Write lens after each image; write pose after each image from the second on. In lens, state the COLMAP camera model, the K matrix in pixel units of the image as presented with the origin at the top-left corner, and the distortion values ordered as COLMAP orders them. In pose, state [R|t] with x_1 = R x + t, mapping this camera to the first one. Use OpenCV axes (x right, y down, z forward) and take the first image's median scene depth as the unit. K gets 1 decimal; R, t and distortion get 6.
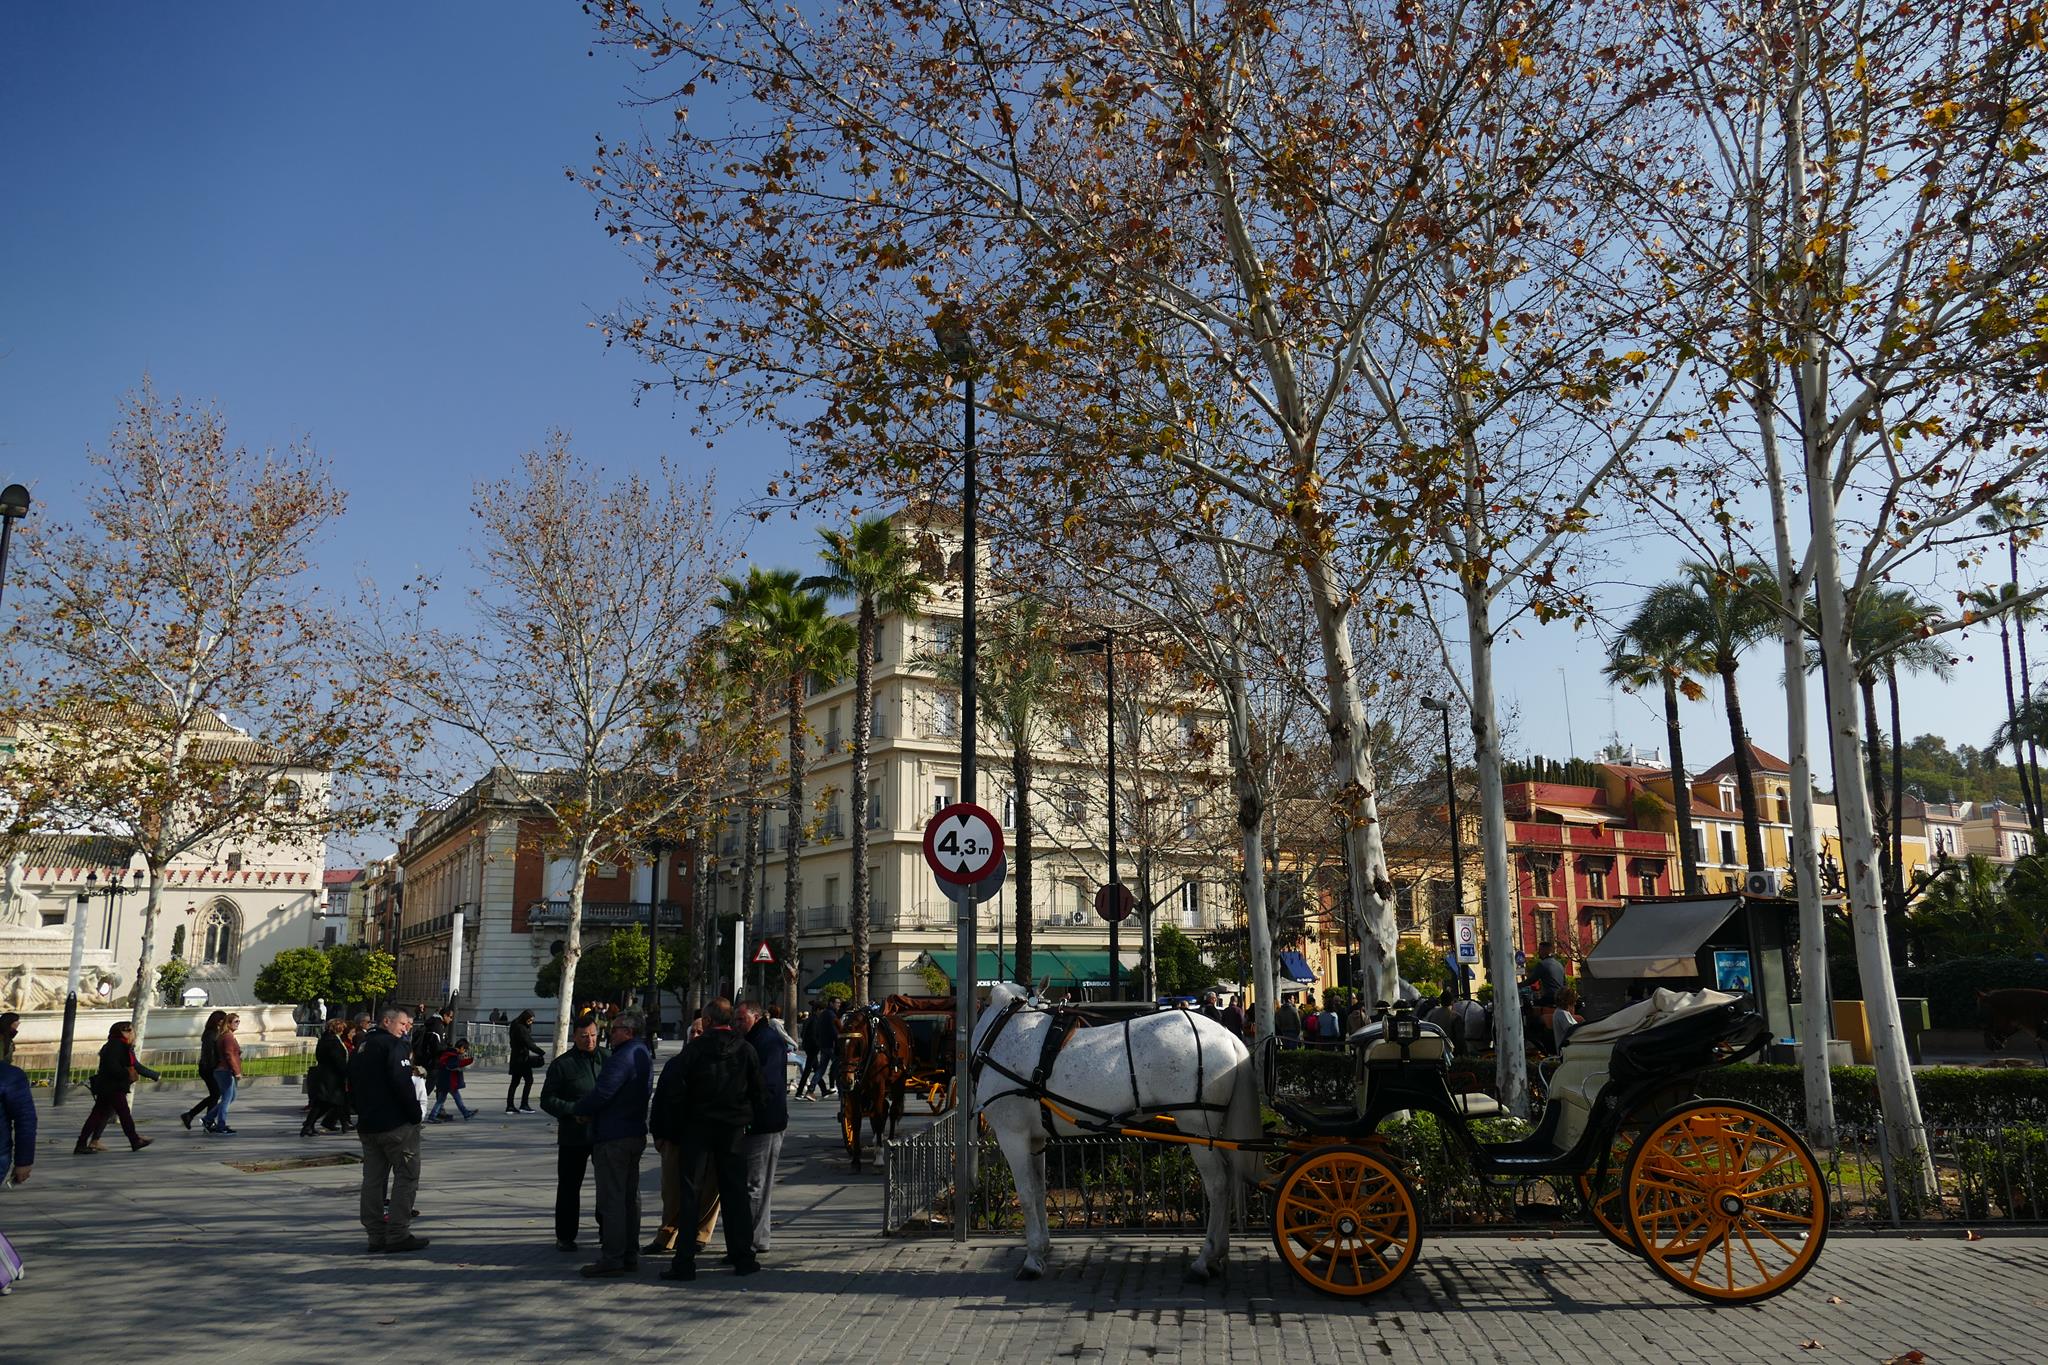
lens RADIAL K [[1469.8, 0, 1030.2], [0, 1469.8, 675.4], [0, 0, 1]] dist [-0.021926, 0.008457]
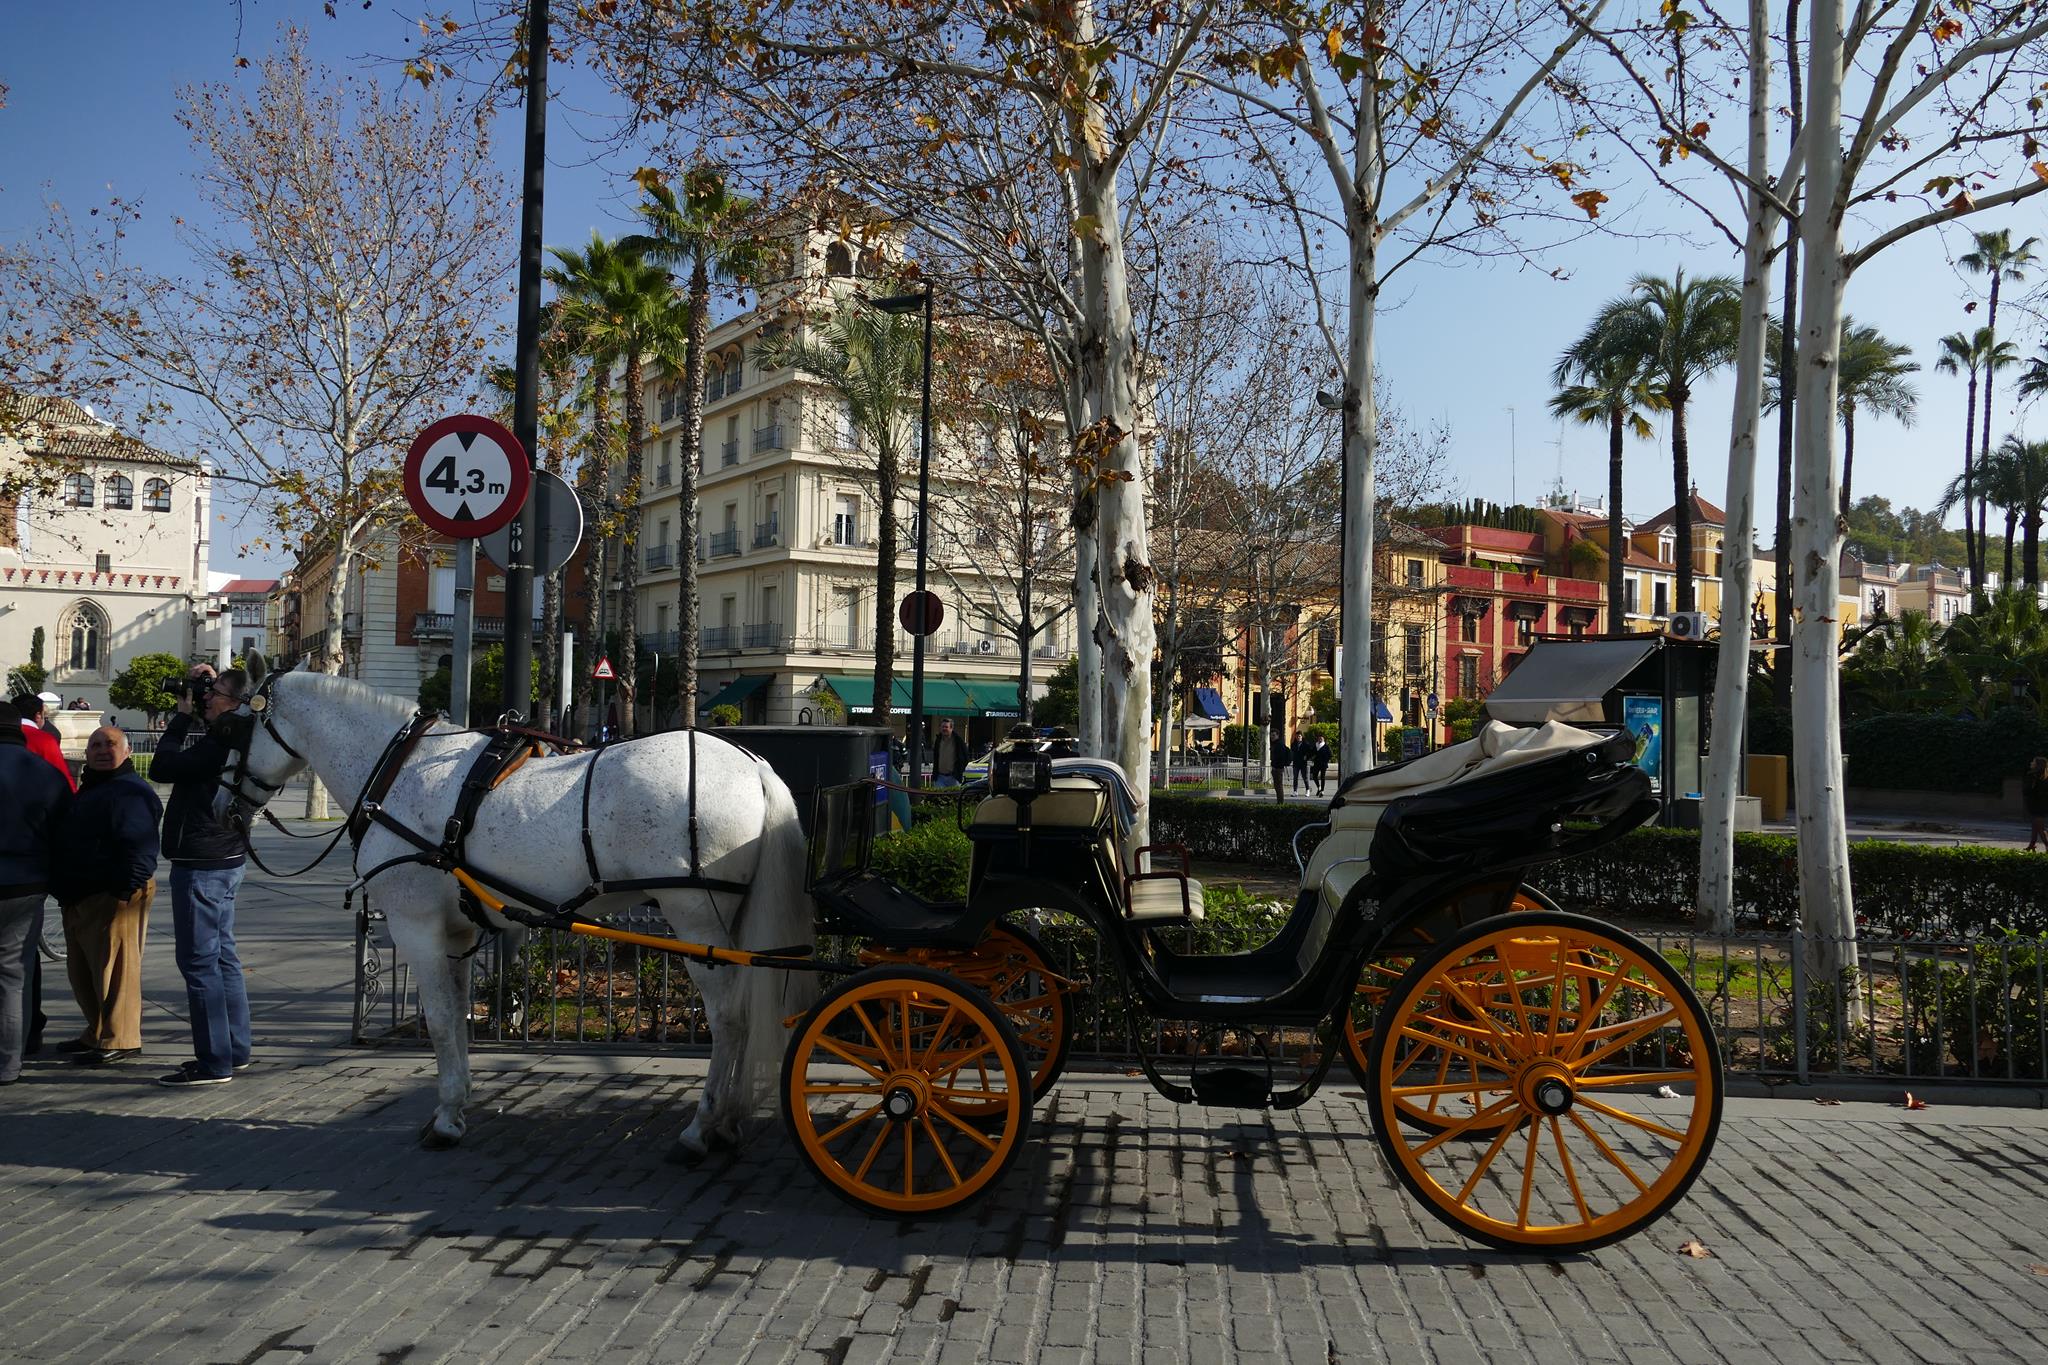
lens RADIAL K [[1473.9, 0, 1024.0], [0, 1473.9, 682.5], [0, 0, 1]] dist [-0.013771, -0.000169]
pose [[0.998955, 0.030010, 0.034475, 0.028350], [-0.035828, 0.982473, 0.182931, 0.011914], [-0.028381, -0.183975, 0.982521, 0.051926]]
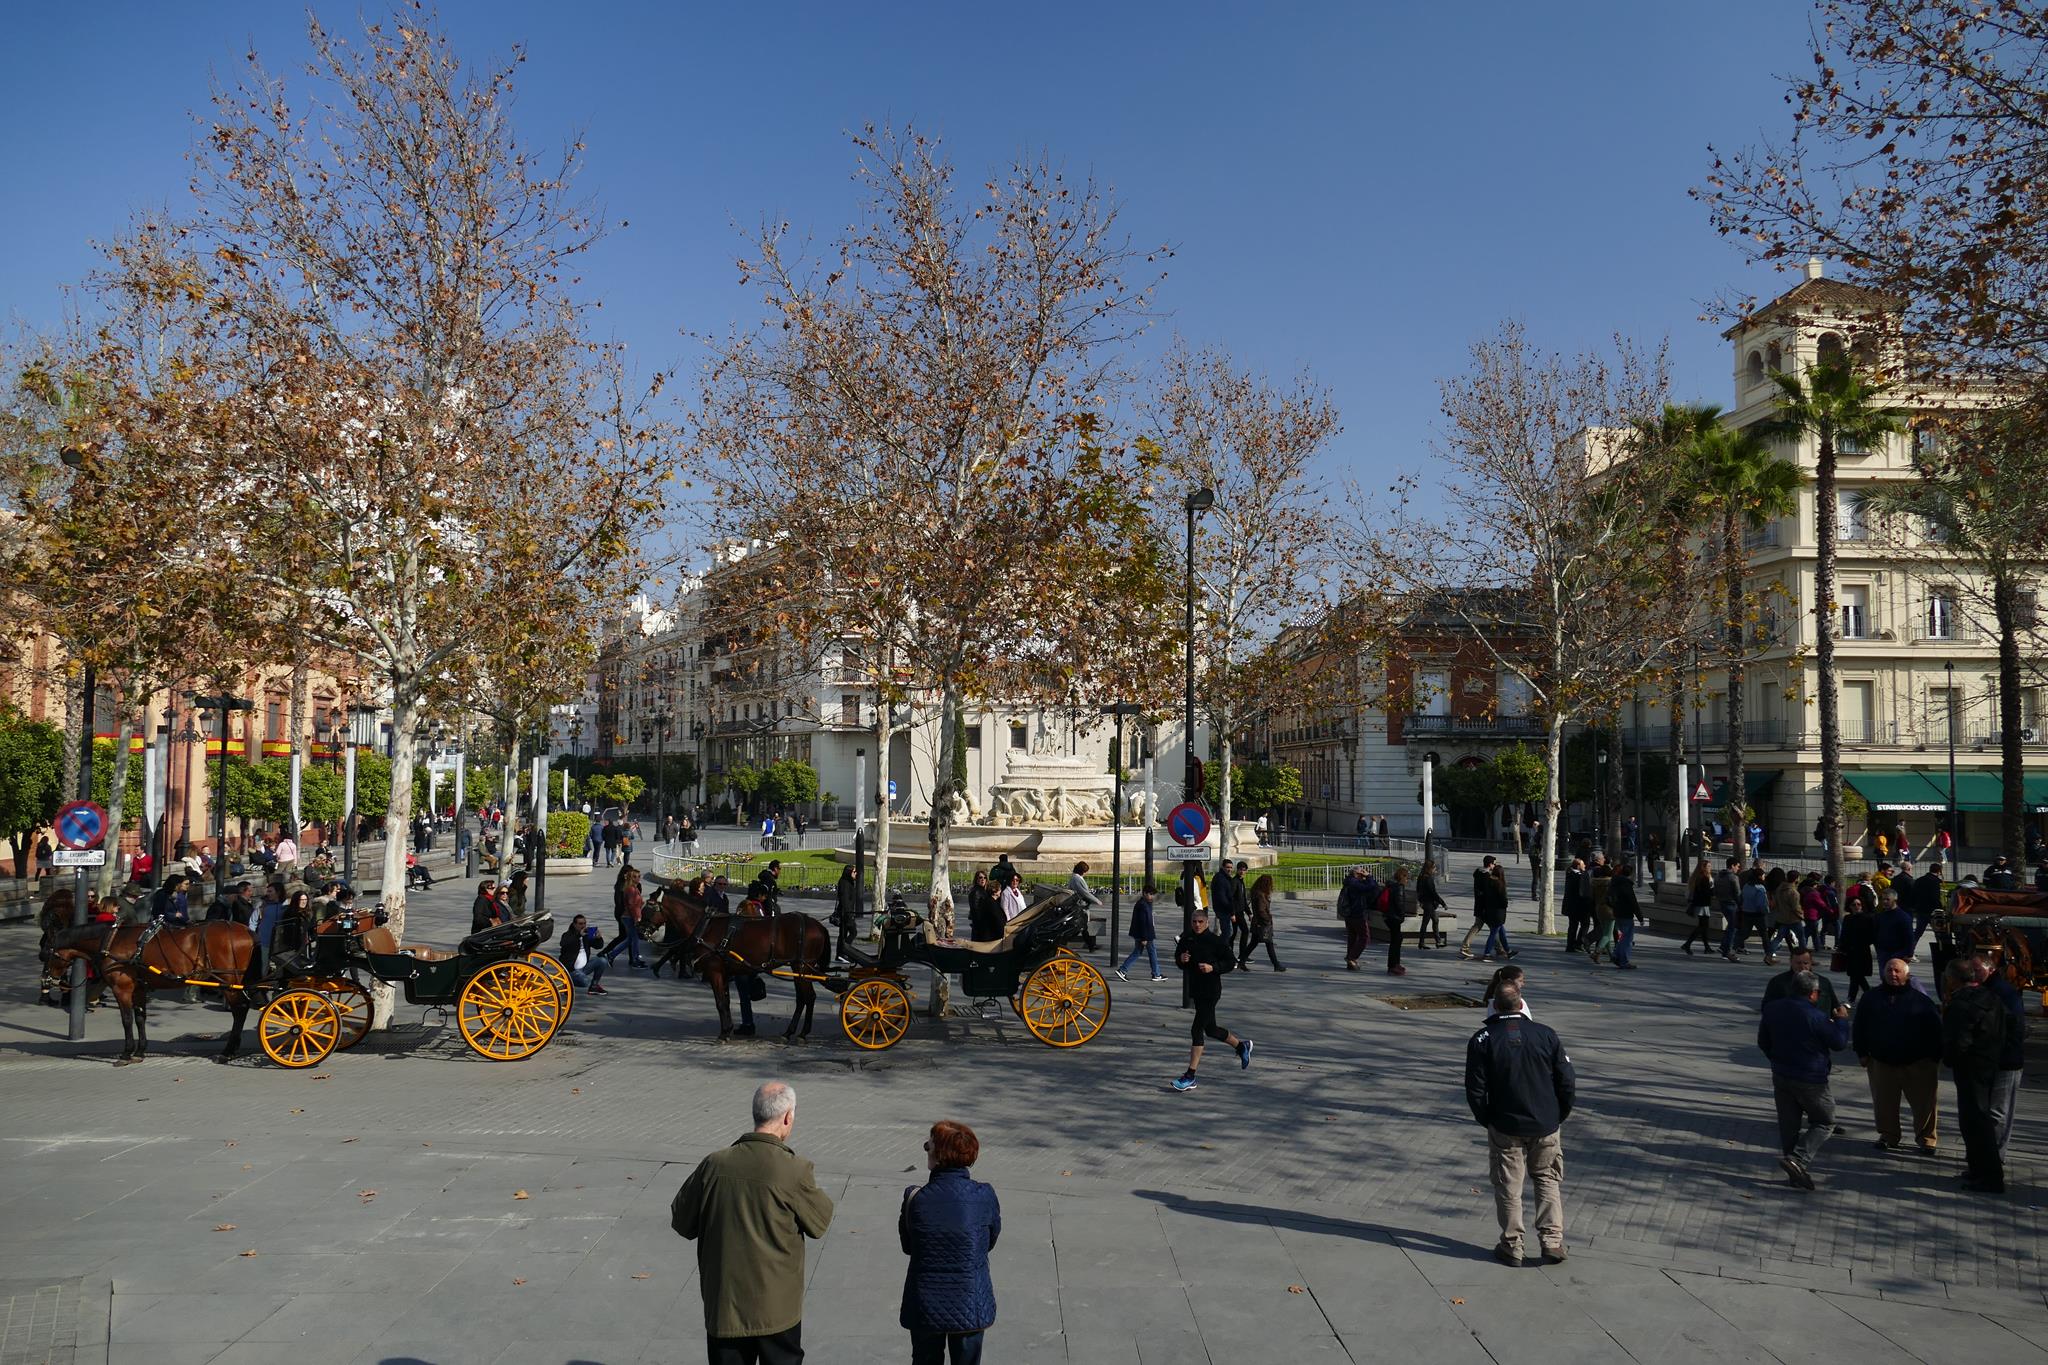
lens RADIAL K [[1462.6, 0, 1026.9], [0, 1462.6, 662.2], [0, 0, 1]] dist [-0.003851, -0.001199]
pose [[0.857852, -0.020043, -0.513506, -0.035525], [0.087882, 0.990241, 0.108164, -0.028987], [0.506327, -0.137916, 0.851242, -0.048774]]
